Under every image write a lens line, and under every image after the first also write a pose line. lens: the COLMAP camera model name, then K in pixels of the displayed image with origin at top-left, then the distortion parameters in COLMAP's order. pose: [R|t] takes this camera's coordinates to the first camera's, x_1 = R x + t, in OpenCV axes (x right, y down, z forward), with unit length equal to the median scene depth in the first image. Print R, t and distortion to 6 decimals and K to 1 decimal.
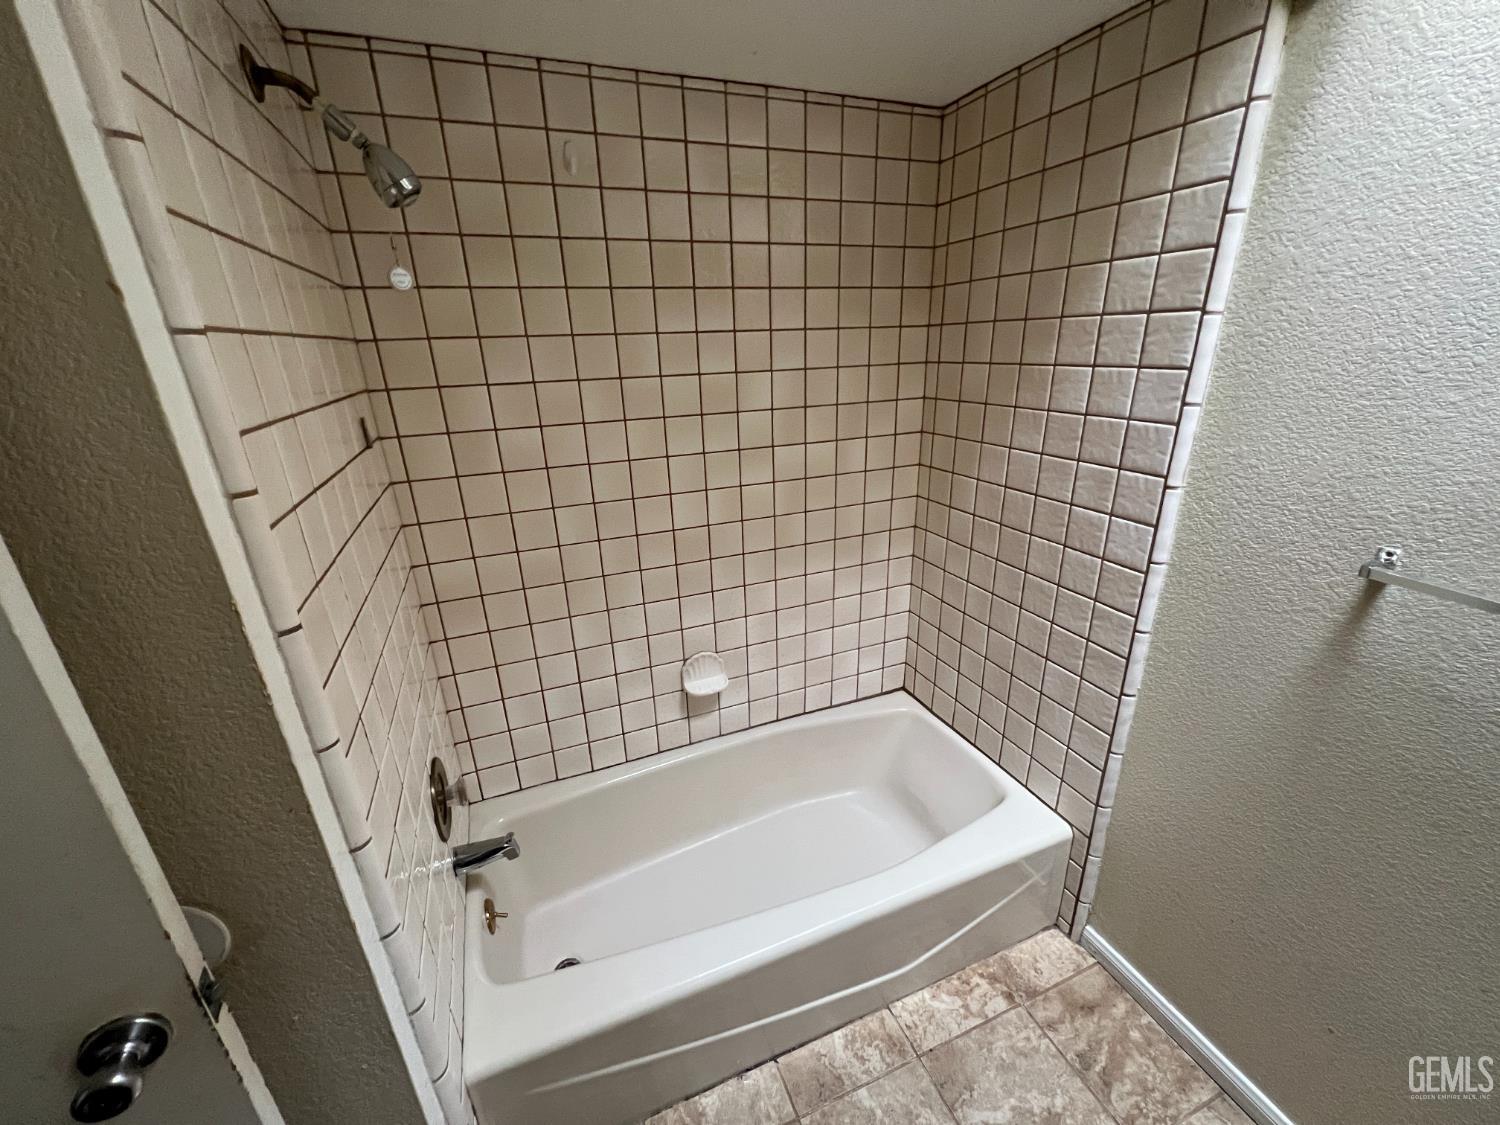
lens RADIAL K [[602.4, 0, 749.3], [0, 602.4, 559.7], [0, 0, 1]] dist [0.002452, 0.000157]
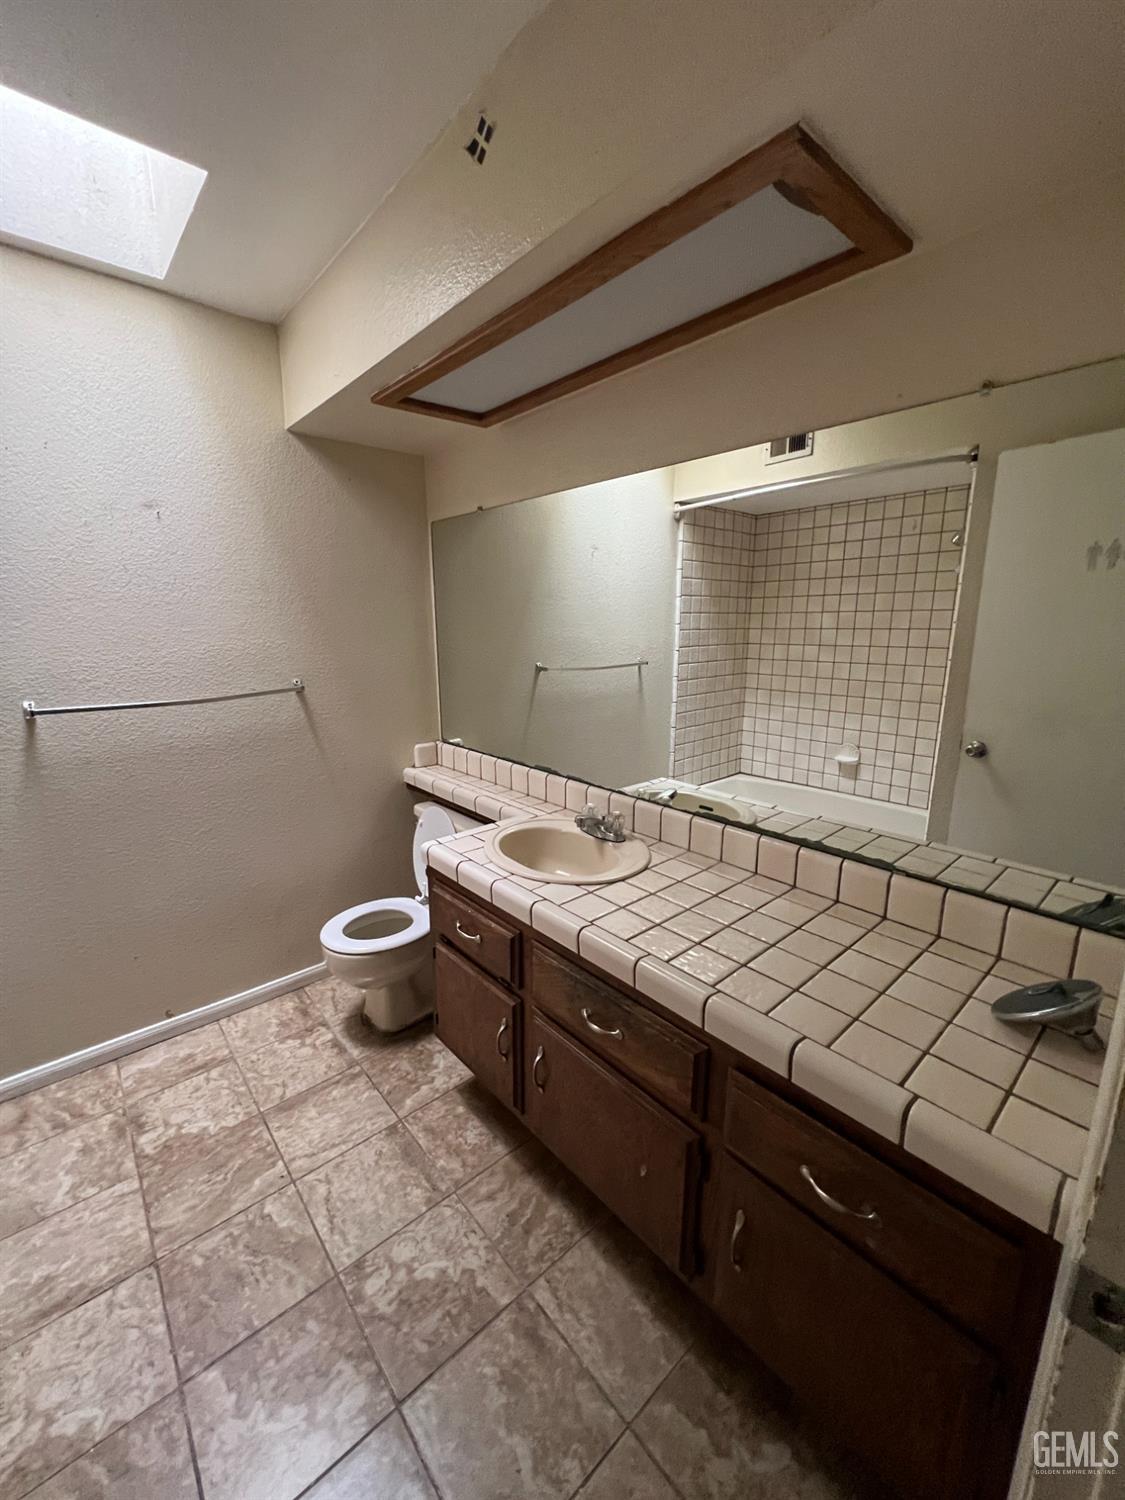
lens RADIAL K [[602.4, 0, 562.9], [0, 602.4, 744.6], [0, 0, 1]] dist [0.002452, 0.000157]
pose [[-0.326683, -0.170166, 0.929689, -0.871890], [0.342117, 0.895663, 0.284154, 0.096404], [-0.881042, 0.410890, -0.234381, 0.012339]]
